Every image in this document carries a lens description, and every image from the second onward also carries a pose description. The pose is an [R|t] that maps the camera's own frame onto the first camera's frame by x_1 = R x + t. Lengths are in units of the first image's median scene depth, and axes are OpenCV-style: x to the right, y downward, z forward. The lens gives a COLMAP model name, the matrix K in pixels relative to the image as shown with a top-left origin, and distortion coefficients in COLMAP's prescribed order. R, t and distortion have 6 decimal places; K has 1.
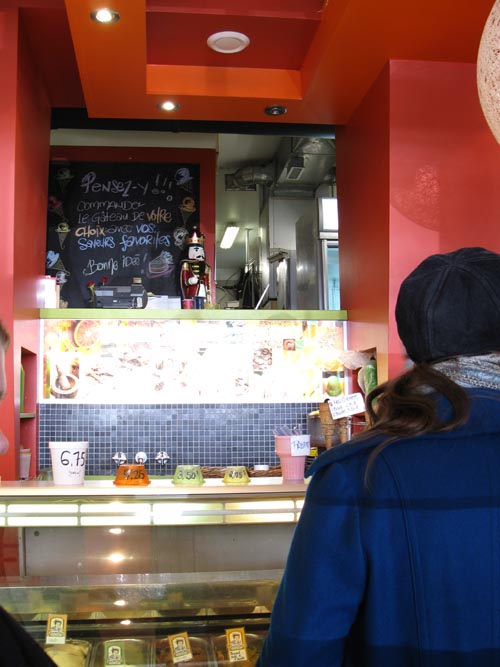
lens RADIAL K [[741.8, 0, 251.9], [0, 741.8, 335.8], [0, 0, 1]] dist [-0.127287, 0.000000]
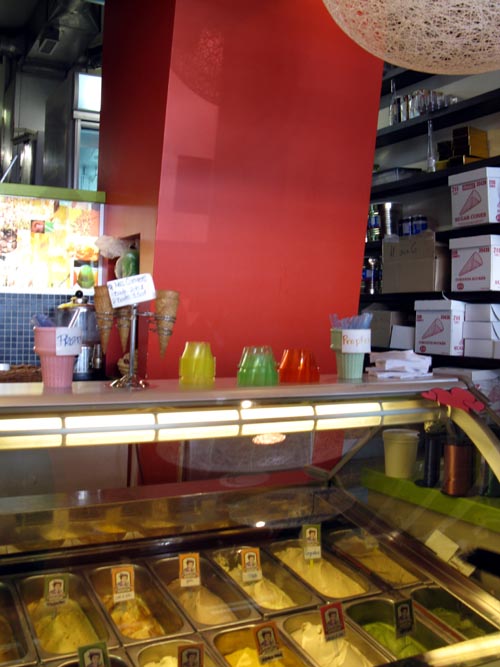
lens RADIAL K [[741.8, 0, 239.7], [0, 741.8, 329.7], [0, 0, 1]] dist [-0.127287, 0.000000]
pose [[0.943274, 0.028821, 0.330761, -0.006948], [-0.070759, 0.990788, 0.115461, 0.015972], [-0.324386, -0.132316, 0.936625, 0.101083]]
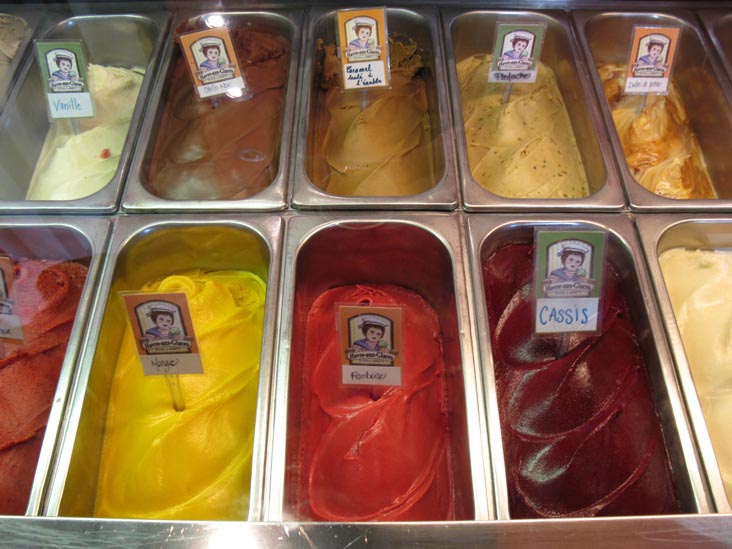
lens RADIAL K [[814.1, 0, 348.3], [0, 814.1, 311.1], [0, 0, 1]] dist [-0.127287, 0.000000]
pose [[0.992709, 0.093892, -0.075580, 0.007529], [0.000139, 0.626157, 0.779697, 0.070884], [0.120533, -0.774023, 0.621579, 0.254013]]
